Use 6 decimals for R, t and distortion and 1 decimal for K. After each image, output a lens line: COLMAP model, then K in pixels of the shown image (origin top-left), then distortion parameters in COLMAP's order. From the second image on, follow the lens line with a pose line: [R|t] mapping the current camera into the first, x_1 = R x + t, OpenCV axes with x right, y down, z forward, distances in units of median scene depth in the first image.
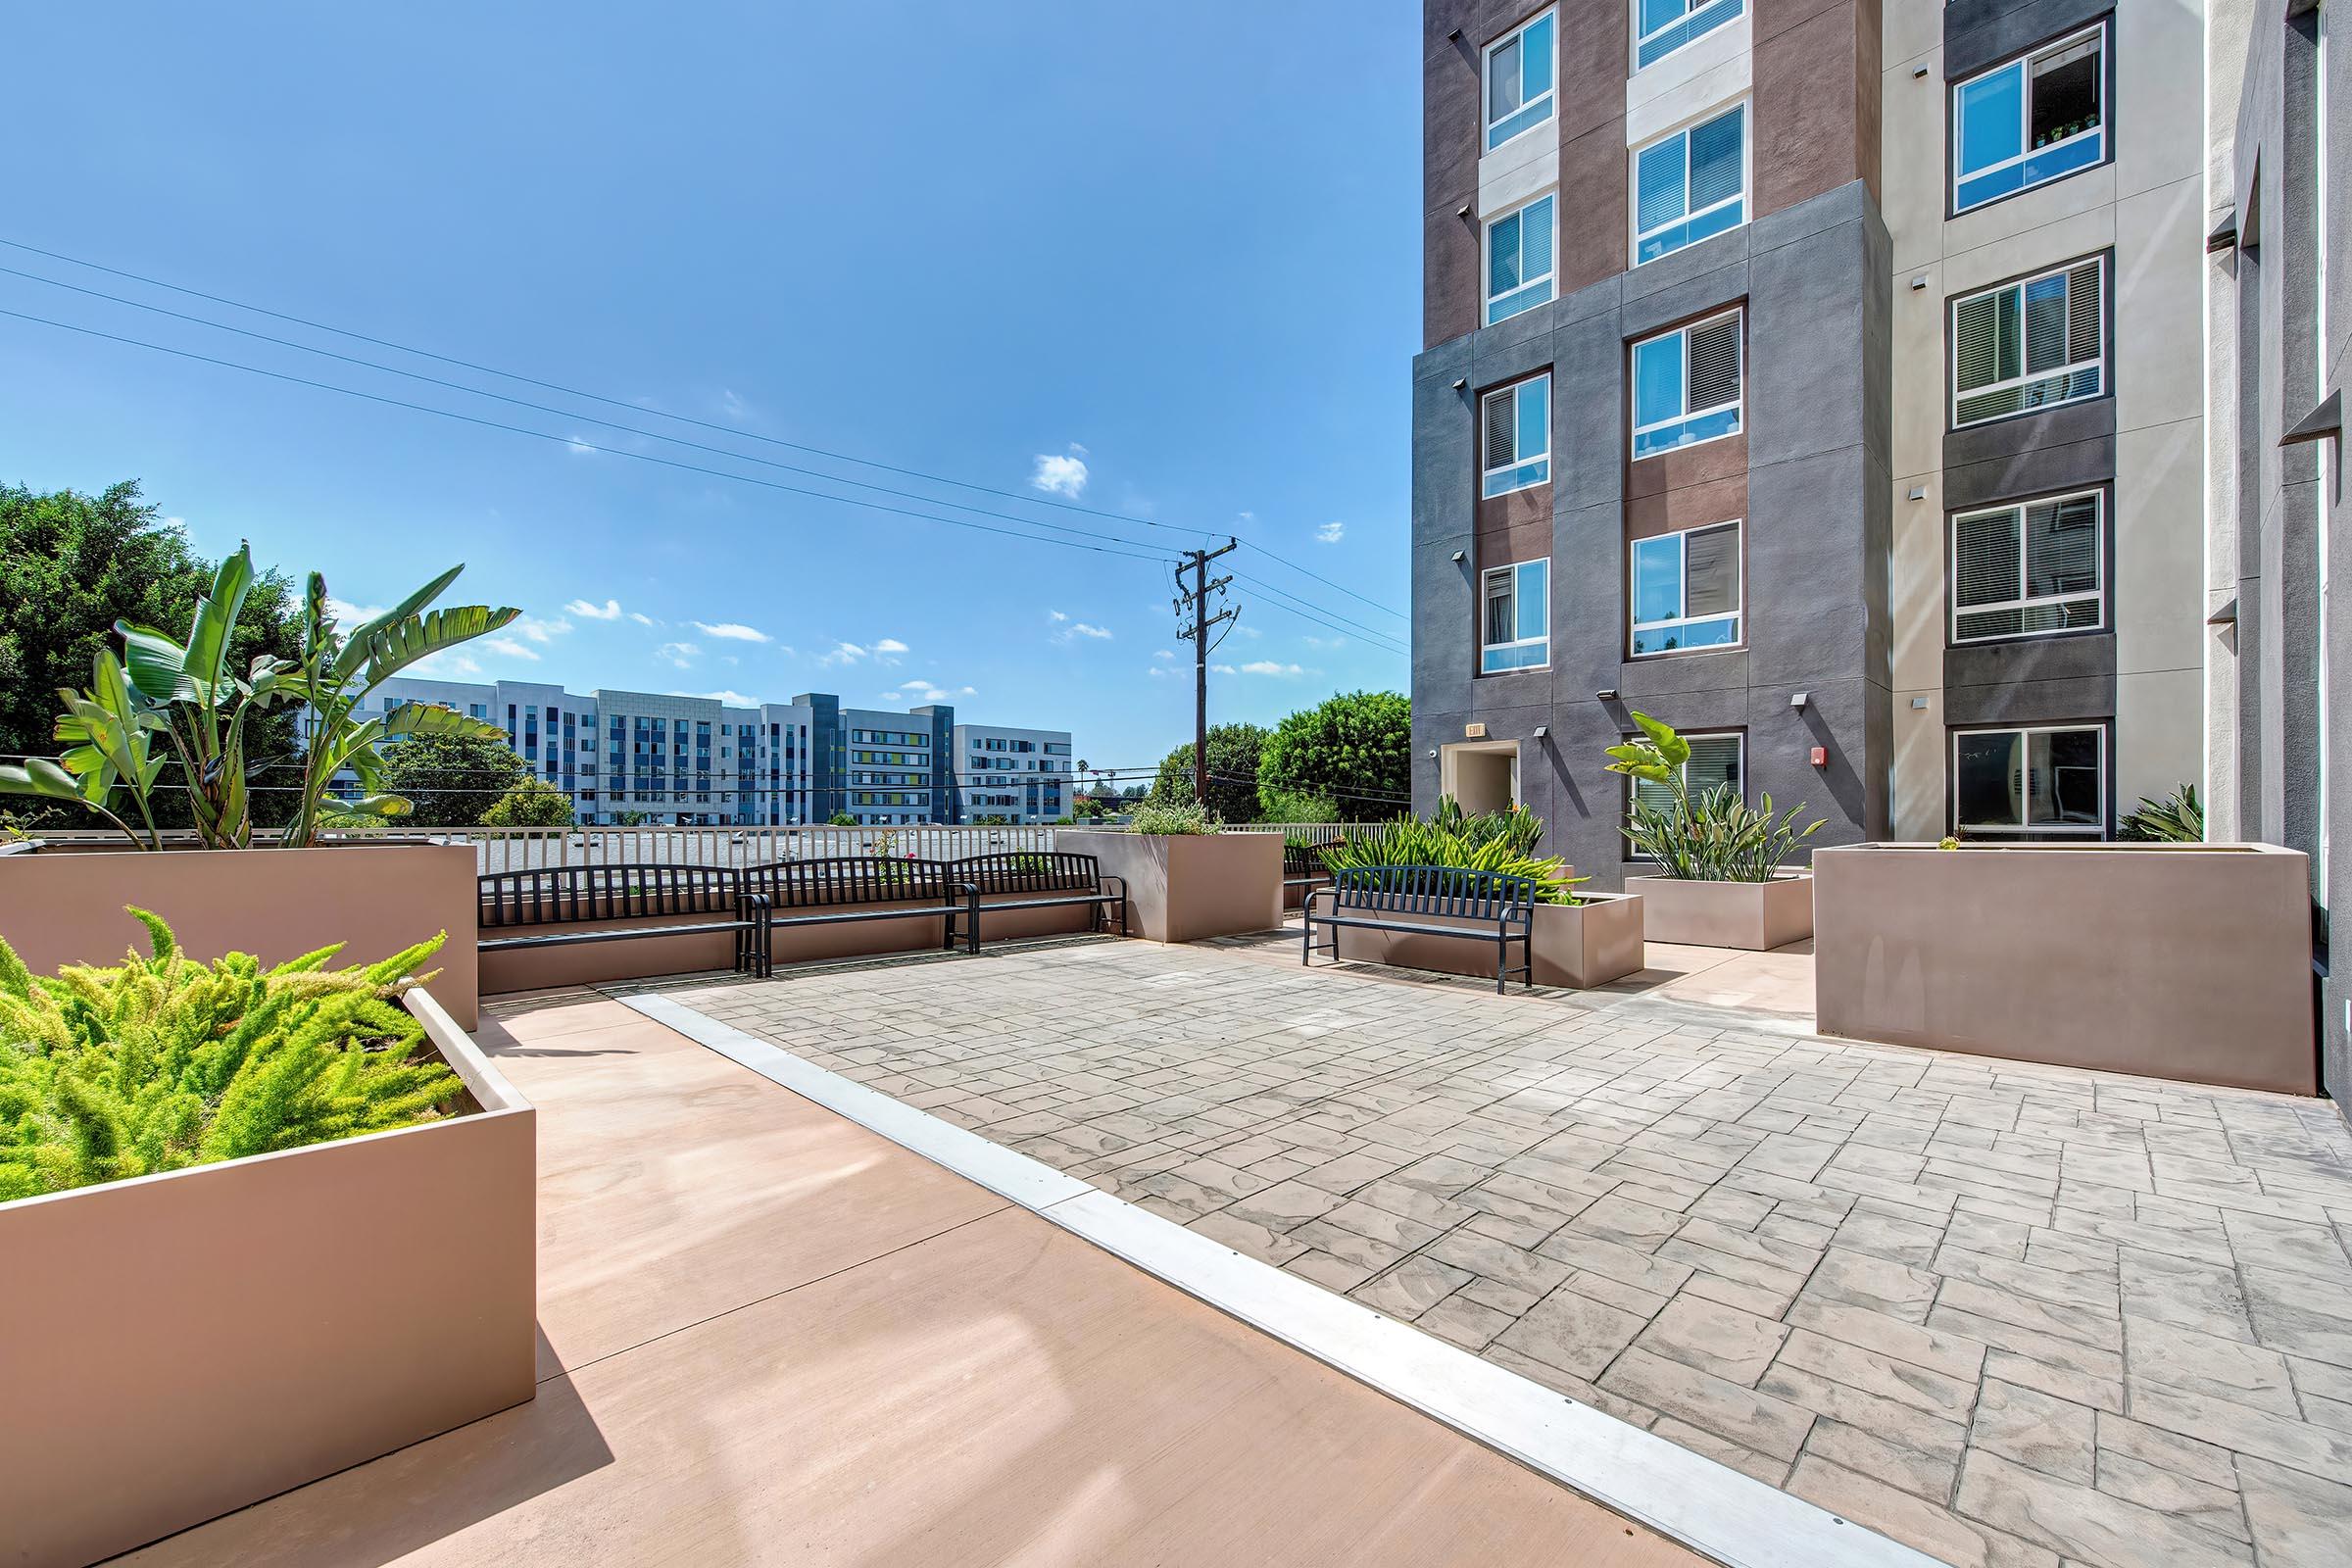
lens RADIAL K [[935.3, 0, 1183.1], [0, 935.3, 785.7], [0, 0, 1]] dist [0.009406, -0.003510]
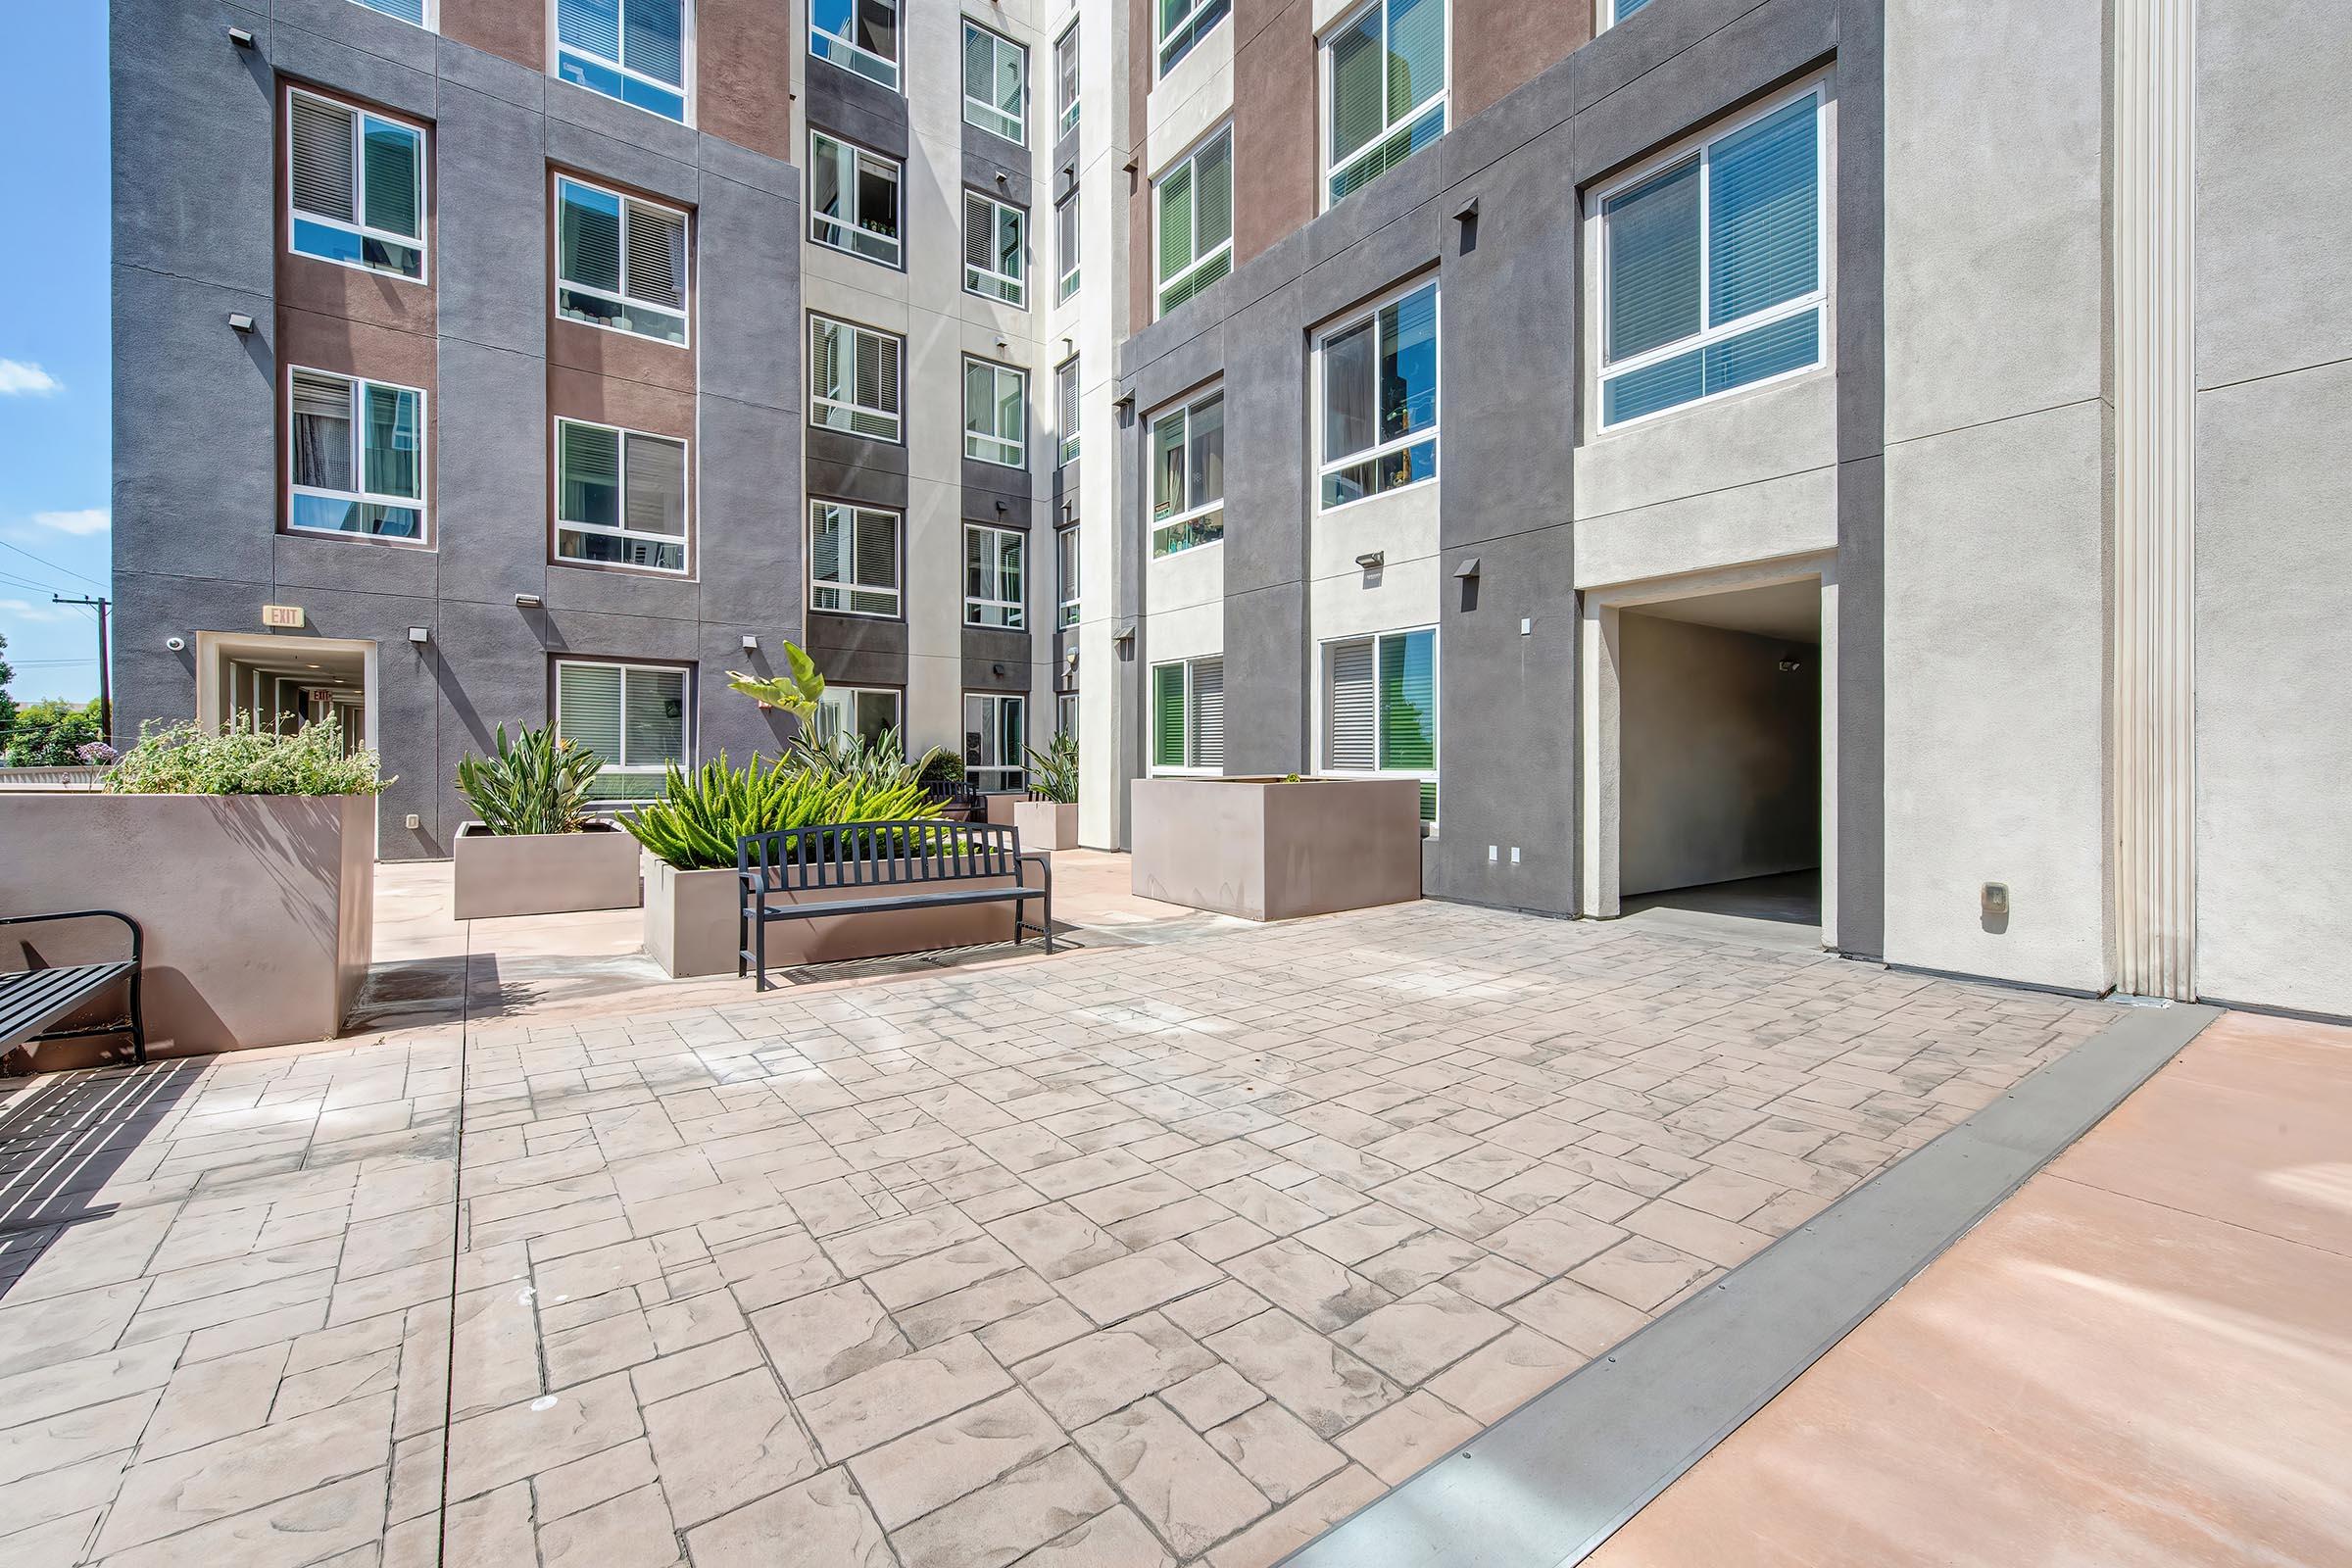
lens RADIAL K [[945.9, 0, 1180.2], [0, 945.9, 742.0], [0, 0, 1]] dist [0.011252, 0.000006]
pose [[0.153390, 0.022232, 0.987916, -0.265885], [-0.039814, 0.999074, -0.016302, 0.013457], [-0.987363, -0.036832, 0.154133, 0.360224]]
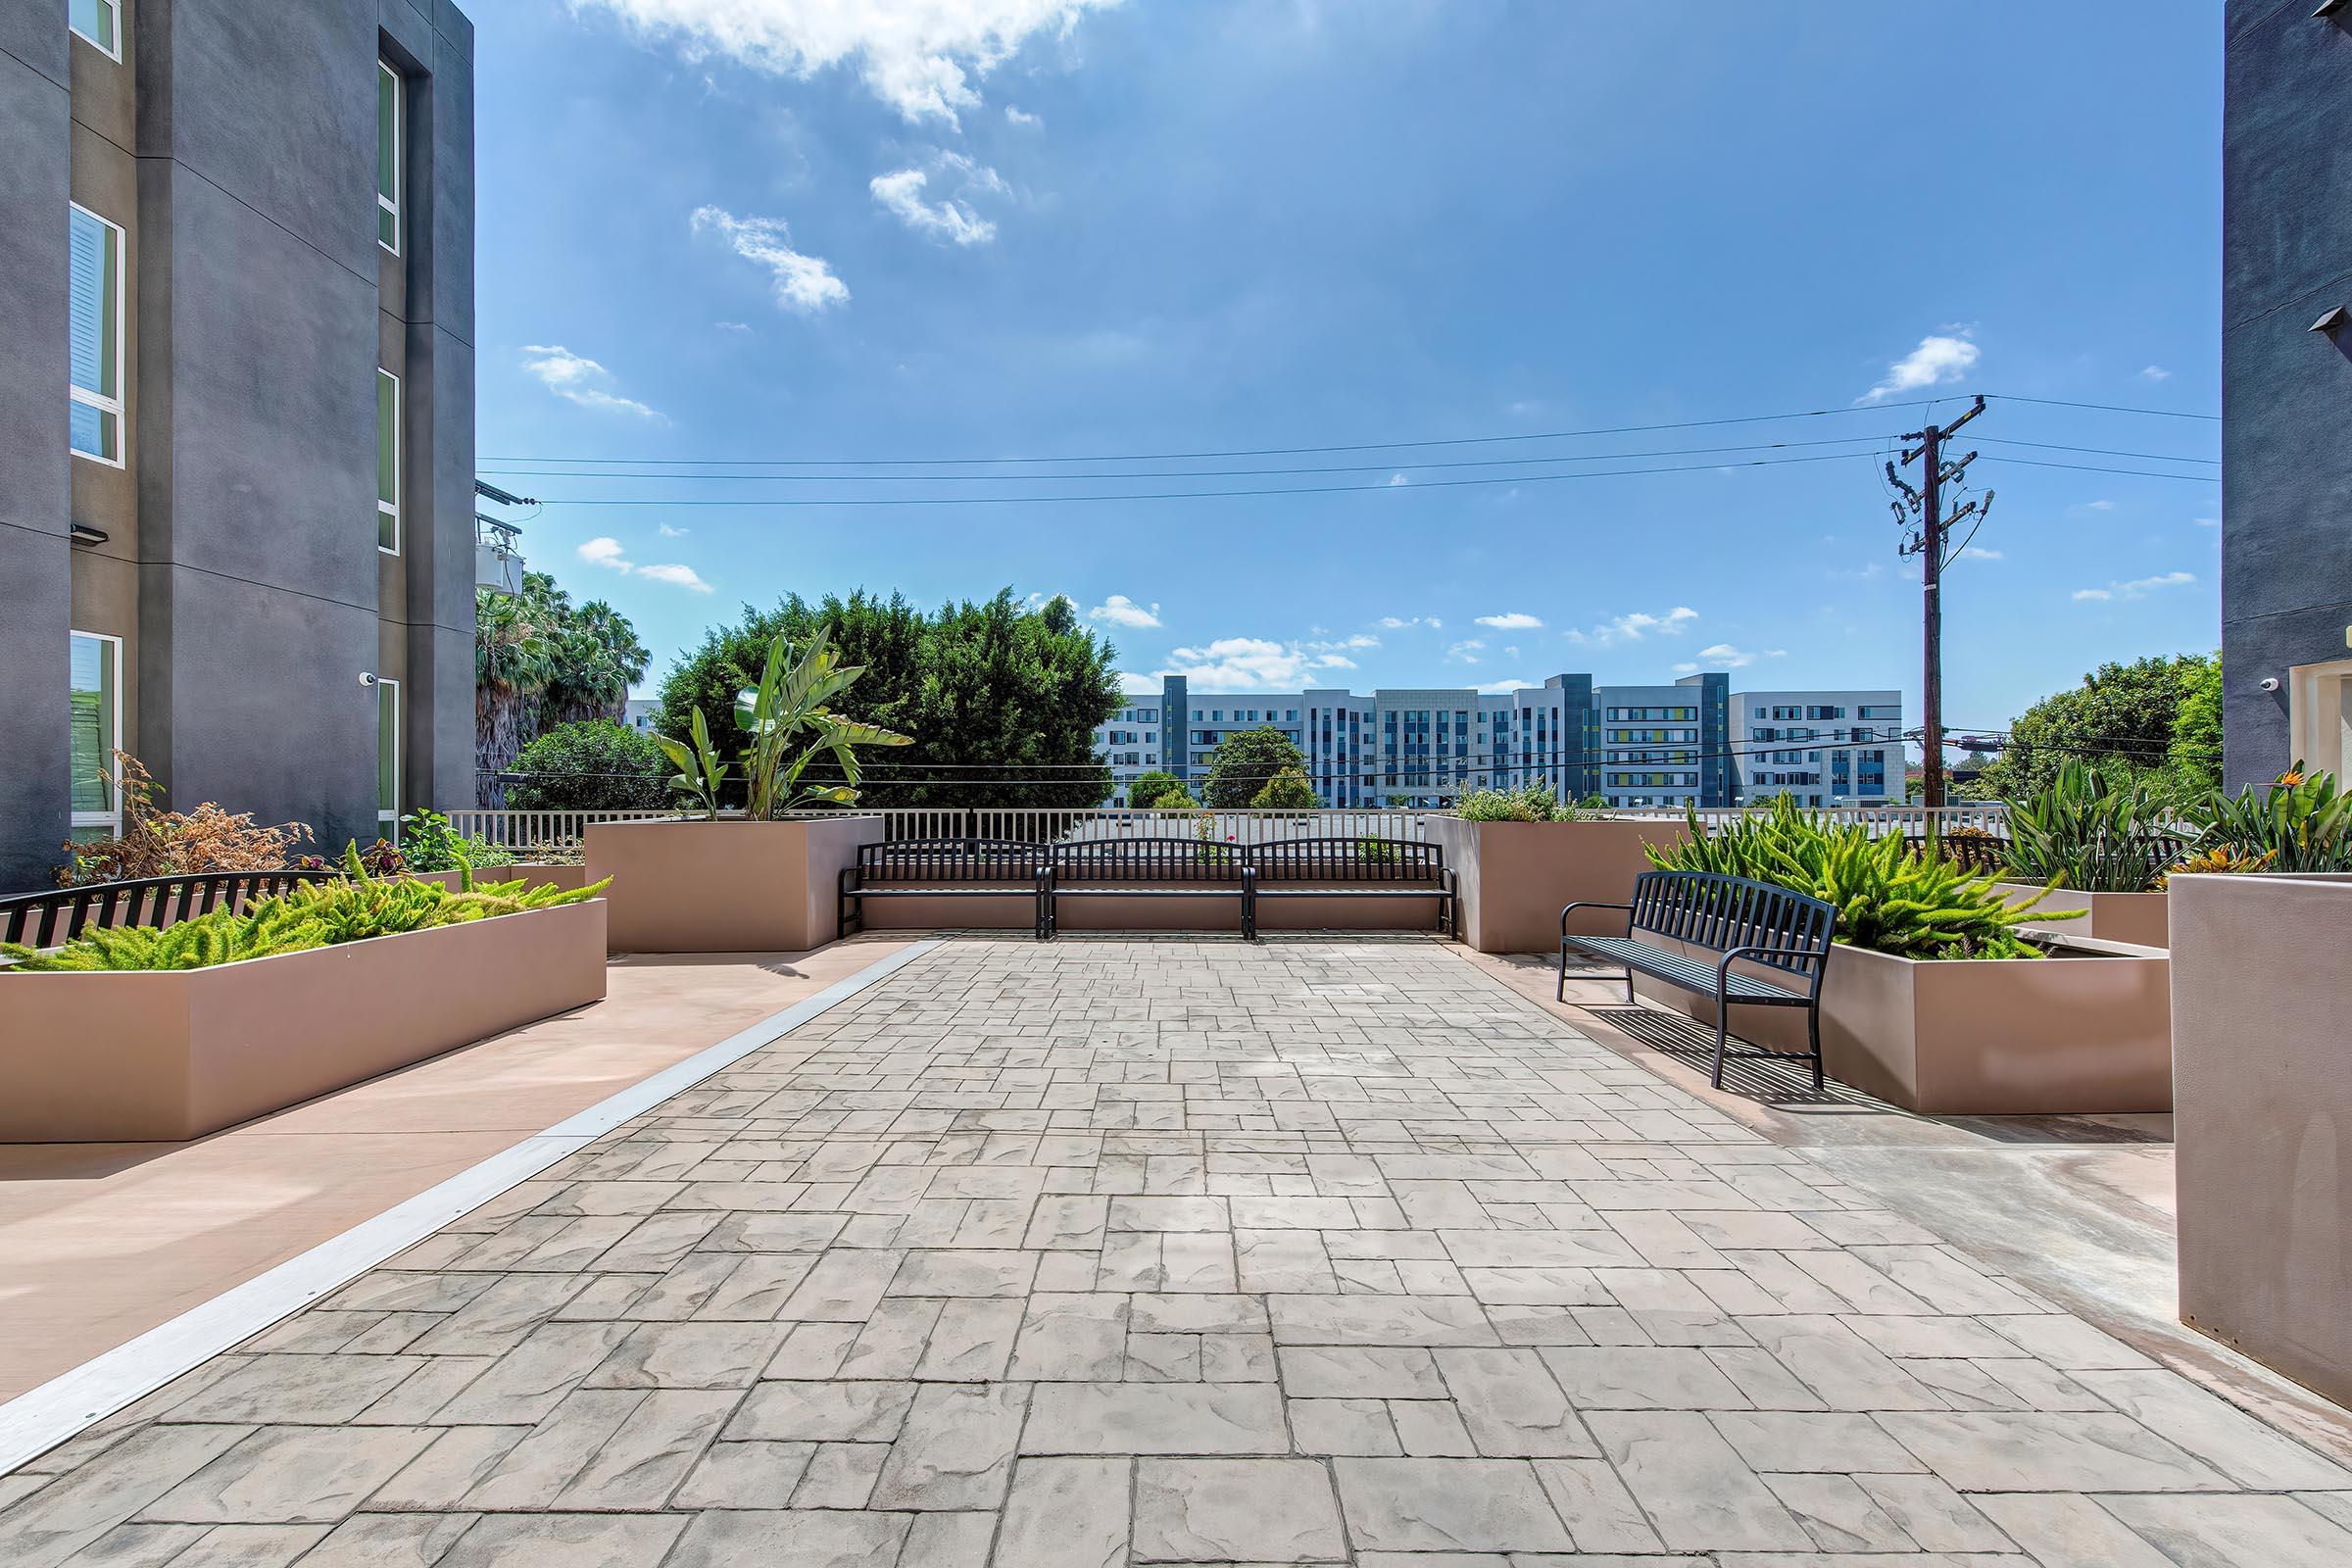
lens RADIAL K [[935.3, 0, 1183.1], [0, 935.3, 785.7], [0, 0, 1]] dist [0.009406, -0.003510]
pose [[0.699951, -0.014999, -0.714033, 0.260603], [0.028551, 0.999568, 0.006991, 0.005238], [0.713620, -0.025280, 0.700077, 0.157319]]
